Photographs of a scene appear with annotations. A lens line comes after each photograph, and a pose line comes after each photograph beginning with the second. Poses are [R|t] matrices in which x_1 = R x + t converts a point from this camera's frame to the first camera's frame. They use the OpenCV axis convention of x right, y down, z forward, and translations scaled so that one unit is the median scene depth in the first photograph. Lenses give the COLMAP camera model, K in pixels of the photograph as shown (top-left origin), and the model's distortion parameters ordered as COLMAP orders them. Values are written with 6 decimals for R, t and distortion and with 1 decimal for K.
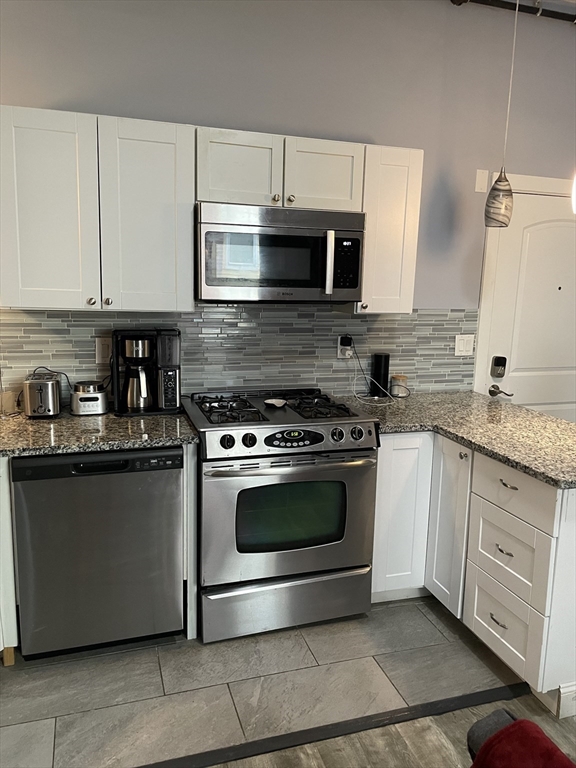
lens RADIAL K [[581.1, 0, 286.4], [0, 581.1, 383.2], [0, 0, 1]] dist [0.041084, -0.062562]
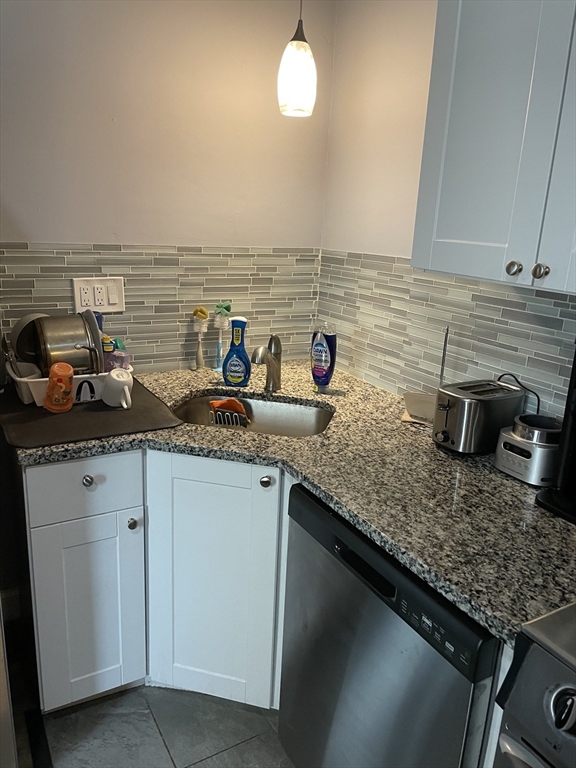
lens RADIAL K [[581.1, 0, 285.8], [0, 581.1, 383.7], [0, 0, 1]] dist [0.041084, -0.062562]
pose [[0.168725, 0.252524, -0.952766, 0.130239], [-0.204667, 0.954532, 0.216747, -0.108415], [0.964180, 0.158429, 0.212737, 0.684249]]
